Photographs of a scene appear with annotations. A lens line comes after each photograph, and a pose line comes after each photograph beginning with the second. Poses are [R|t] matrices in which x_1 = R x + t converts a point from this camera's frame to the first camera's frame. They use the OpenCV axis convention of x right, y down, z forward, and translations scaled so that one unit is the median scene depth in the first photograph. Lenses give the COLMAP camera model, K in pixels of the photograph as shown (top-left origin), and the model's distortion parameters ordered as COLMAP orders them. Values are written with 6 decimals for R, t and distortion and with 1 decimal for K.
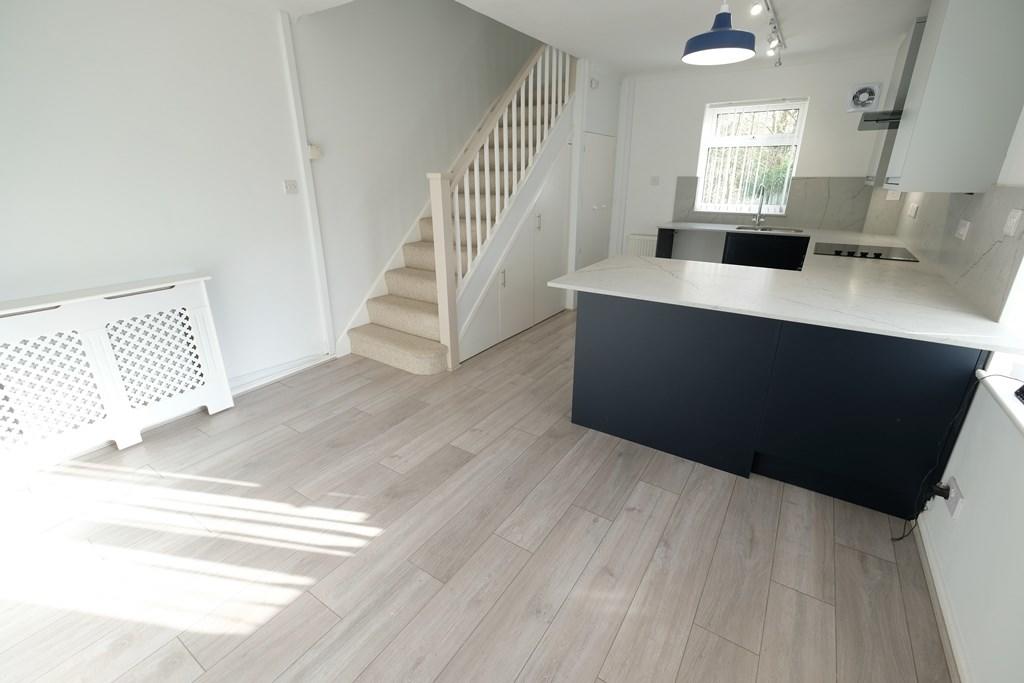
lens RADIAL K [[446.1, 0, 512.4], [0, 446.1, 335.7], [0, 0, 1]] dist [-0.002254, -0.000230]
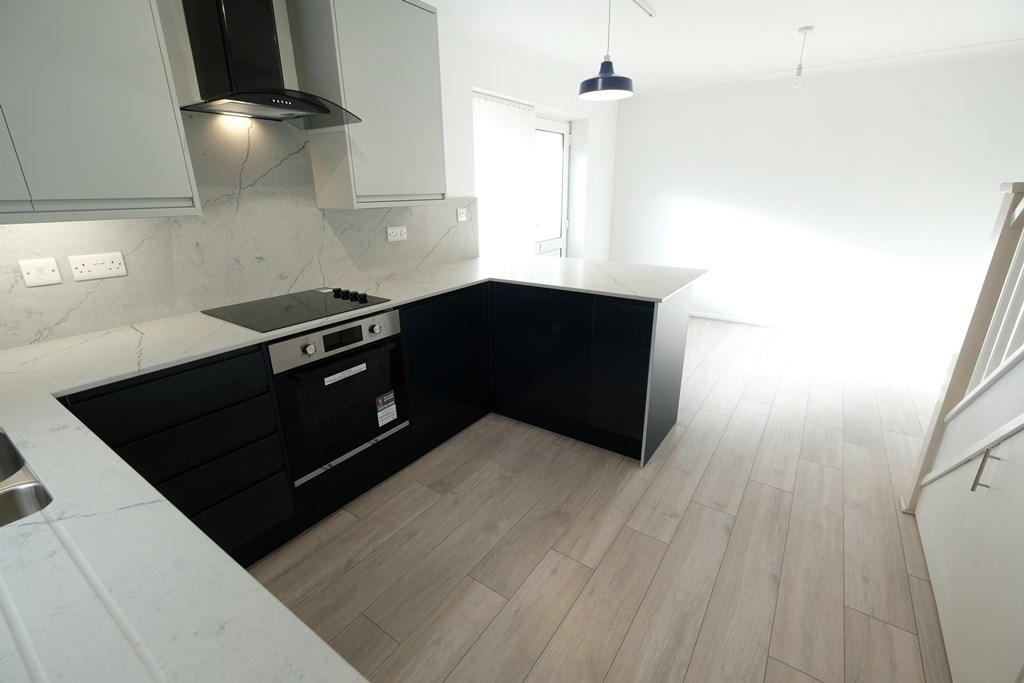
lens RADIAL K [[446.1, 0, 512.4], [0, 446.1, 335.7], [0, 0, 1]] dist [-0.002254, -0.000230]
pose [[-0.999682, 0.002491, 0.025081, 0.528183], [0.017383, 0.788710, 0.614519, -0.662544], [-0.018251, 0.614760, -0.788503, 1.829927]]
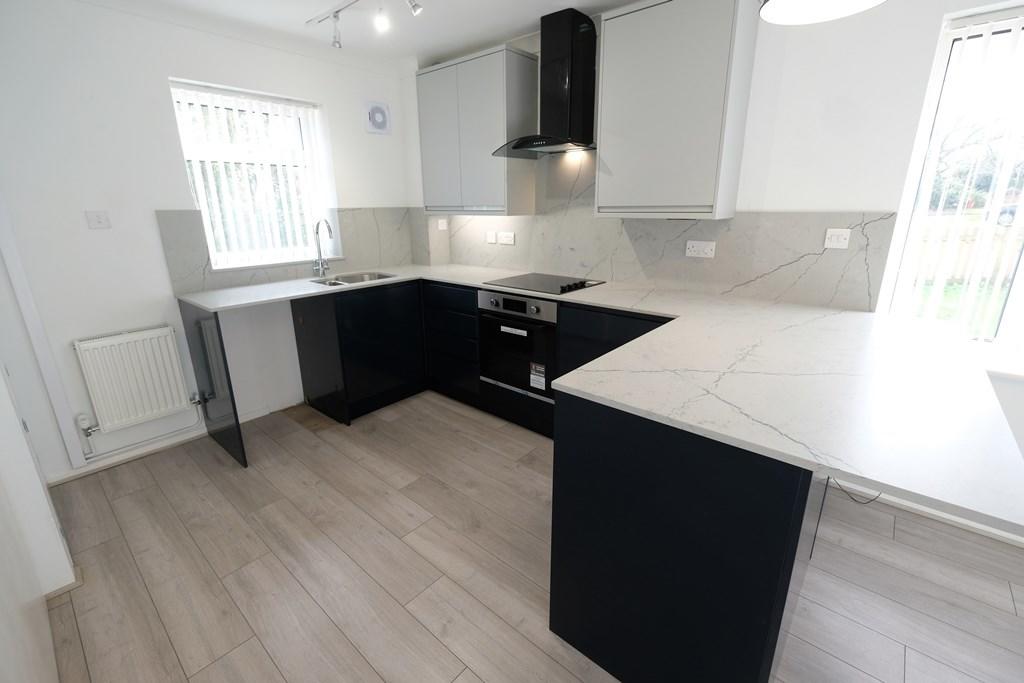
lens RADIAL K [[446.1, 0, 512.4], [0, 446.1, 335.7], [0, 0, 1]] dist [-0.002254, -0.000230]
pose [[0.125679, -0.281071, 0.951422, -0.194524], [0.342691, 0.912293, 0.224243, -0.382268], [-0.931004, 0.297861, 0.210977, 1.057495]]
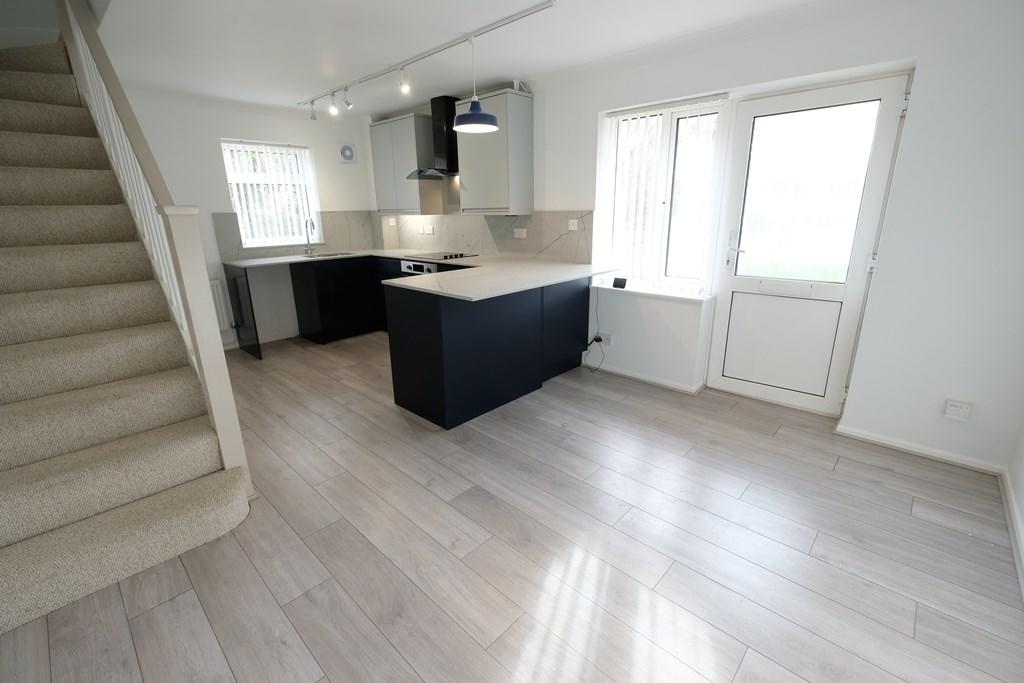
lens RADIAL K [[444.2, 0, 511.2], [0, 444.2, 337.6], [0, 0, 1]] dist [0.001331, 0.000076]
pose [[0.166967, -0.276010, 0.946541, -0.853444], [0.346687, 0.915148, 0.205701, -0.191991], [-0.923000, 0.293809, 0.248489, 0.558038]]
